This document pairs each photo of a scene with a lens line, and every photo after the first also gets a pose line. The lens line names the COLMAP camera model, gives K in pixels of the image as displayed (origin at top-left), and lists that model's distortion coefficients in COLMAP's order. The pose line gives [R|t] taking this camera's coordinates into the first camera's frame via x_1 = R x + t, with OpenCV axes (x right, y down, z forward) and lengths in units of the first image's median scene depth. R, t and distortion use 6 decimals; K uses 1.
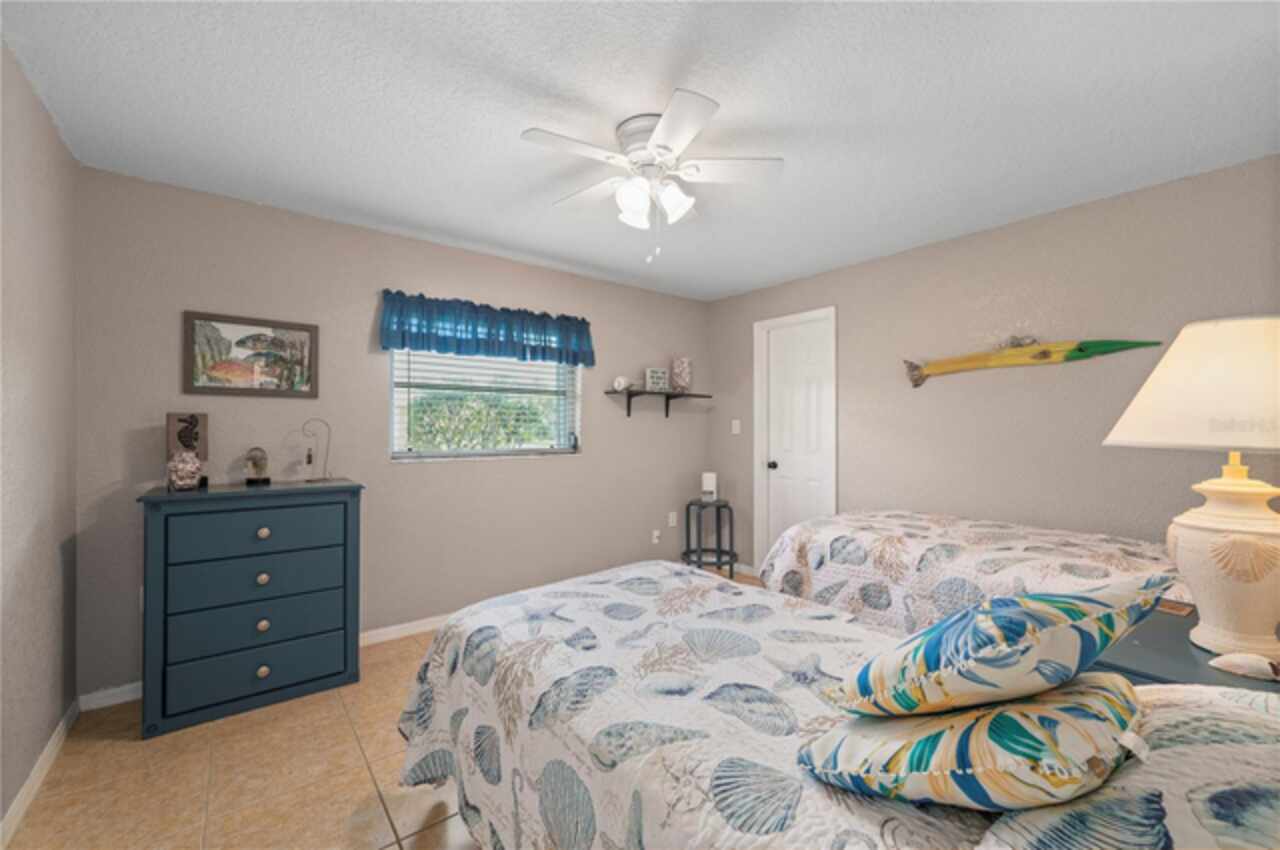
lens RADIAL K [[521.8, 0, 642.2], [0, 521.8, 422.5], [0, 0, 1]] dist [-0.001843, -0.000202]
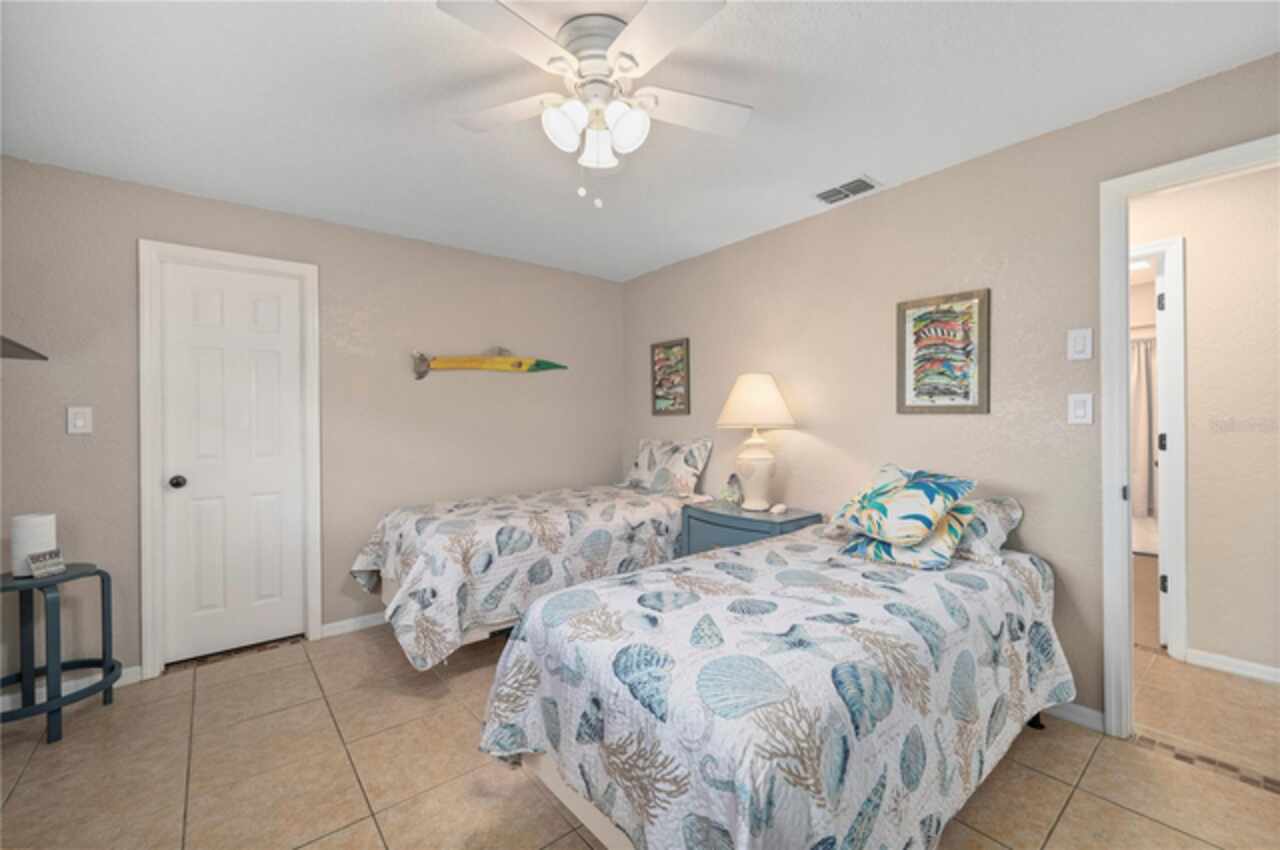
lens RADIAL K [[521.8, 0, 642.2], [0, 521.8, 422.5], [0, 0, 1]] dist [-0.001843, -0.000202]
pose [[-0.017650, -0.004183, 0.999835, -0.674393], [-0.002508, 0.999988, 0.004139, 0.013448], [-0.999841, -0.002434, -0.017661, 0.829750]]
